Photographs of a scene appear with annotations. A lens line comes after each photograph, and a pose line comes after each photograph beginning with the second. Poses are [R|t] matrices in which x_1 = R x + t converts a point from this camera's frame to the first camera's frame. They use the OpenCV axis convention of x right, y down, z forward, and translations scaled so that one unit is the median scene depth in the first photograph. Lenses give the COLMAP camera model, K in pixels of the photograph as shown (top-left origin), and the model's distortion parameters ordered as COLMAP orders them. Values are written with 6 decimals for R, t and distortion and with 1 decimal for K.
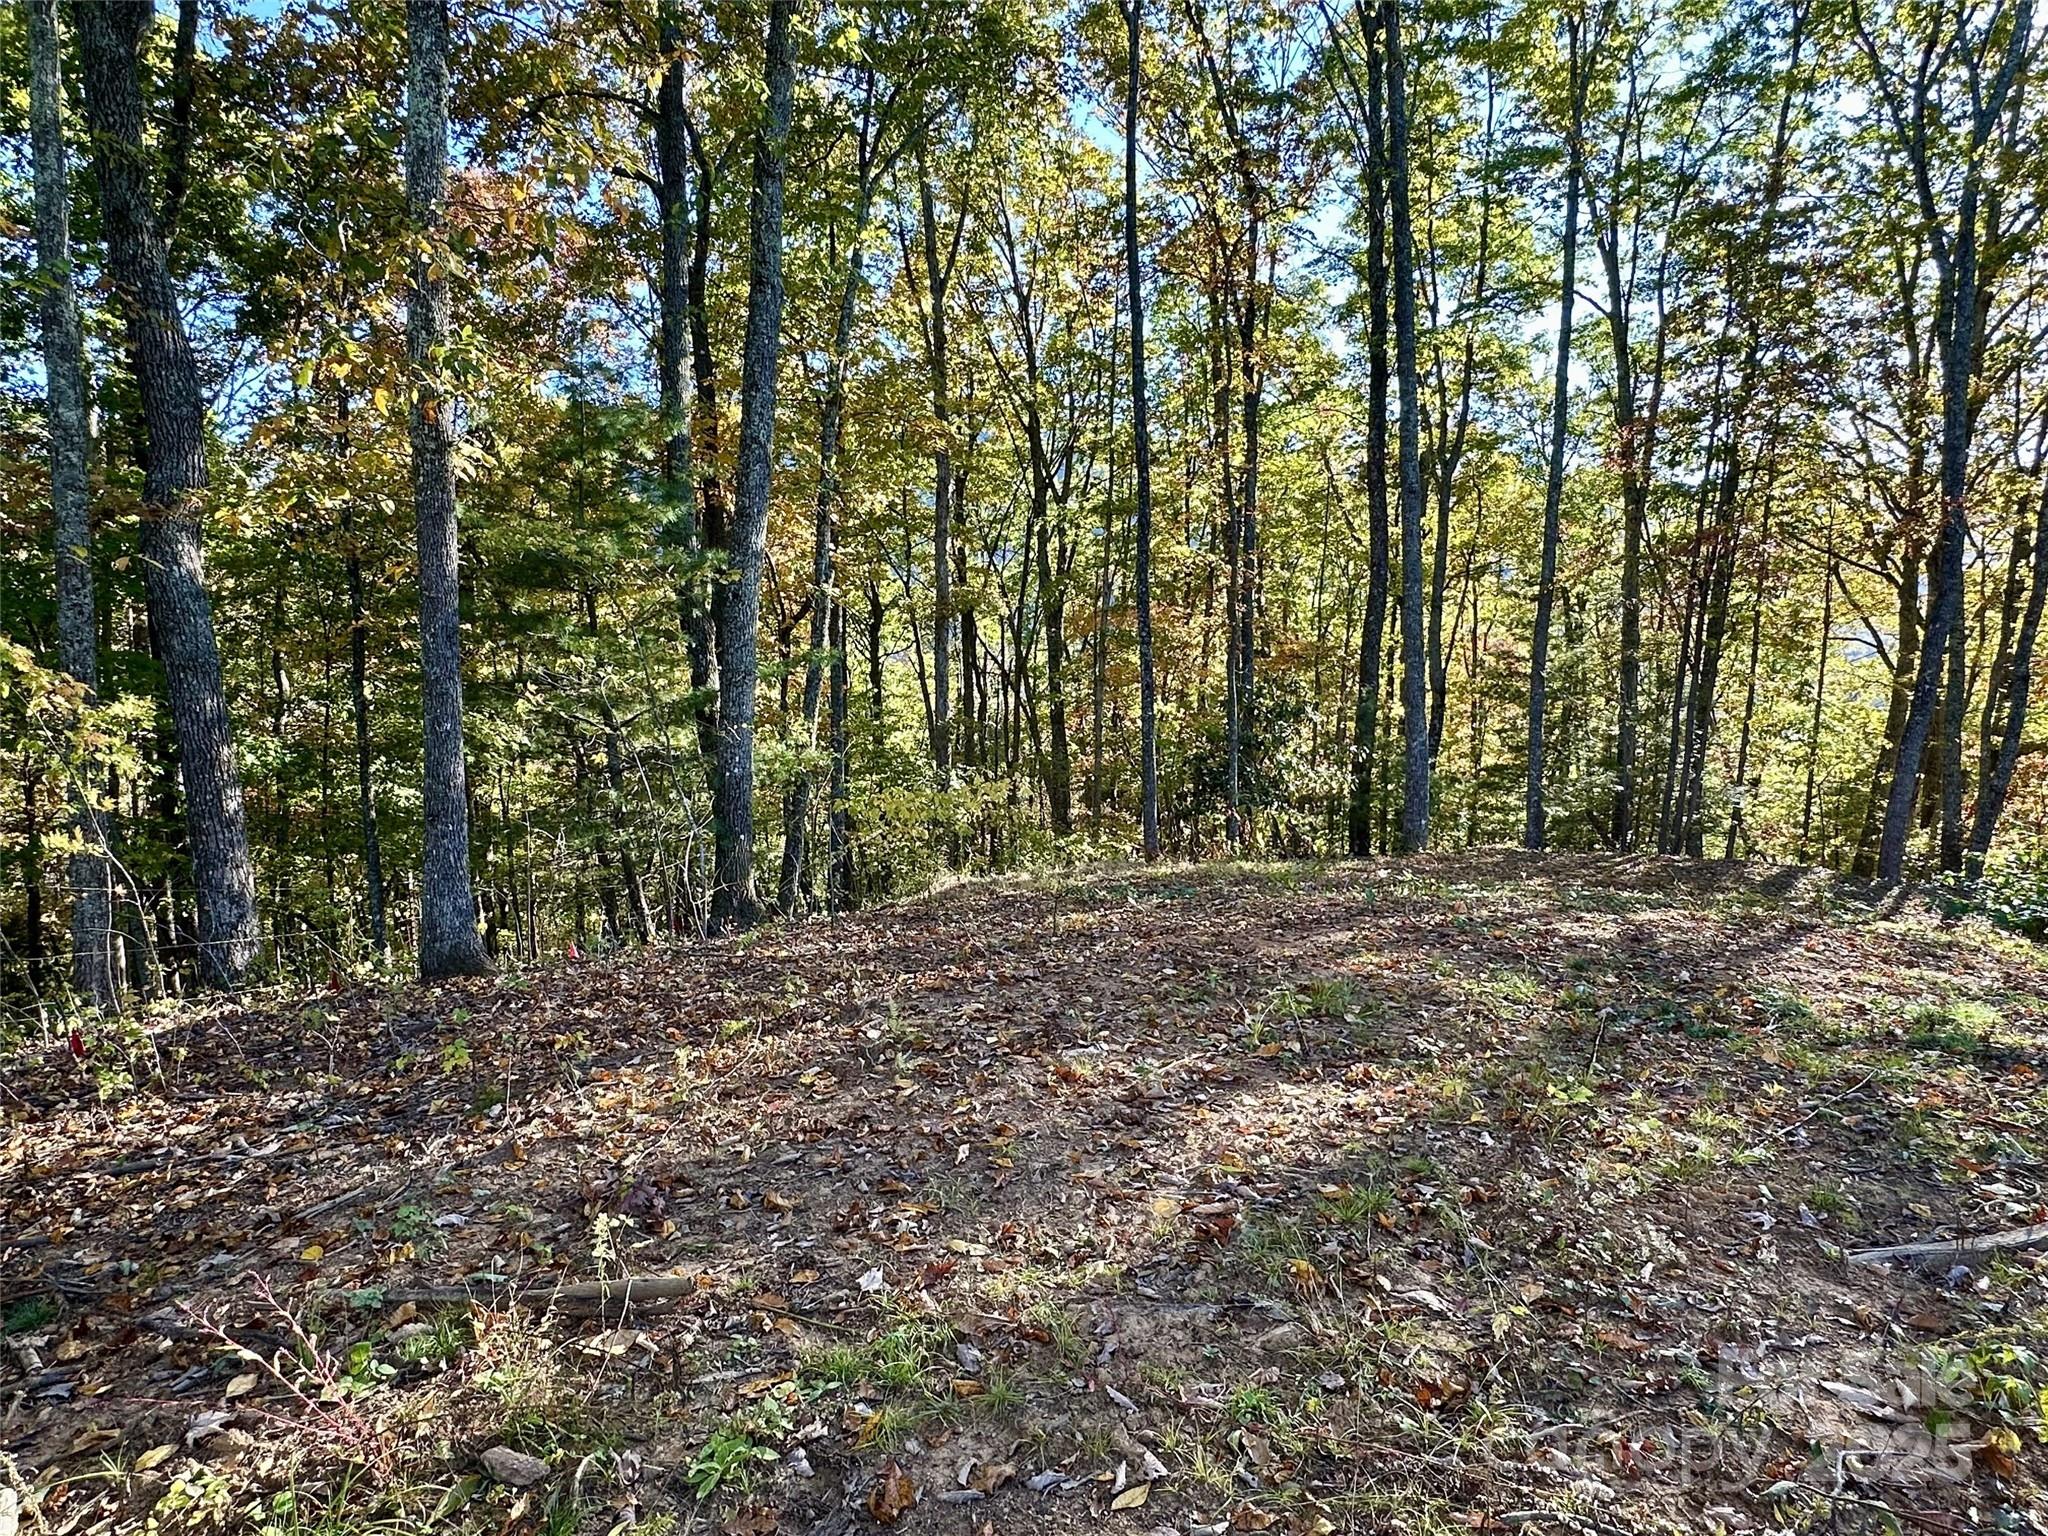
lens RADIAL K [[1495.1, 0, 1024.0], [0, 1495.1, 768.0], [0, 0, 1]] dist [0.045596, -0.042973]
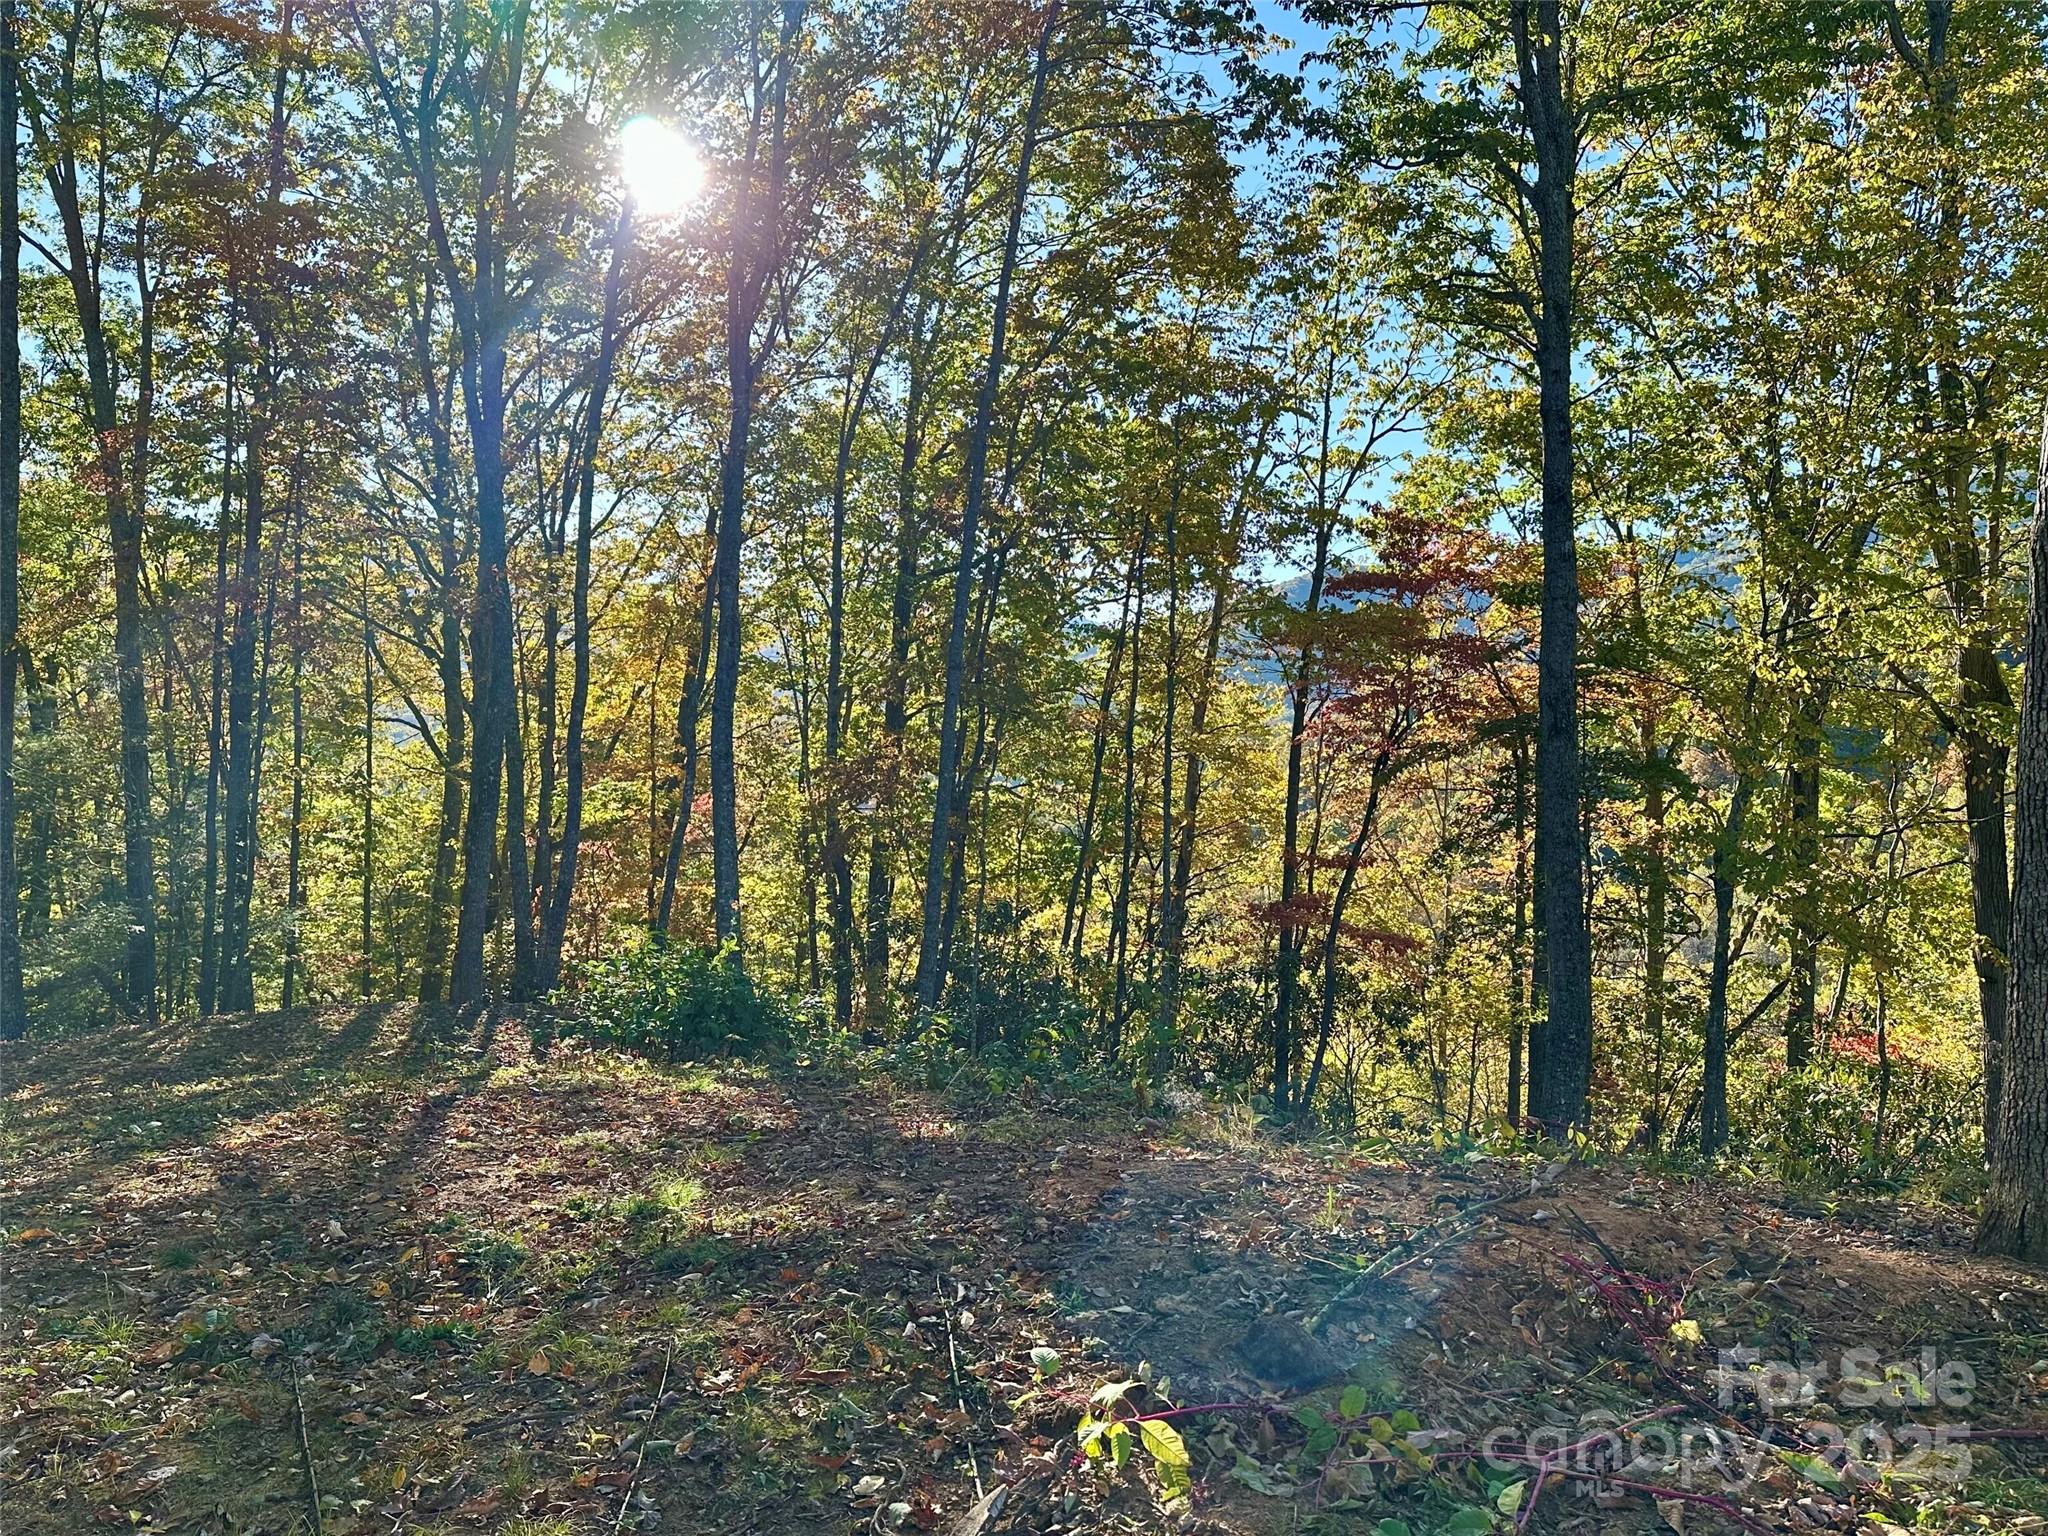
lens RADIAL K [[1495.1, 0, 1024.0], [0, 1495.1, 768.0], [0, 0, 1]] dist [0.045596, -0.042973]
pose [[0.542955, -0.029195, 0.839254, 0.017461], [0.047221, 0.998876, 0.004198, -0.043821], [-0.838433, 0.037352, 0.543723, 0.224936]]
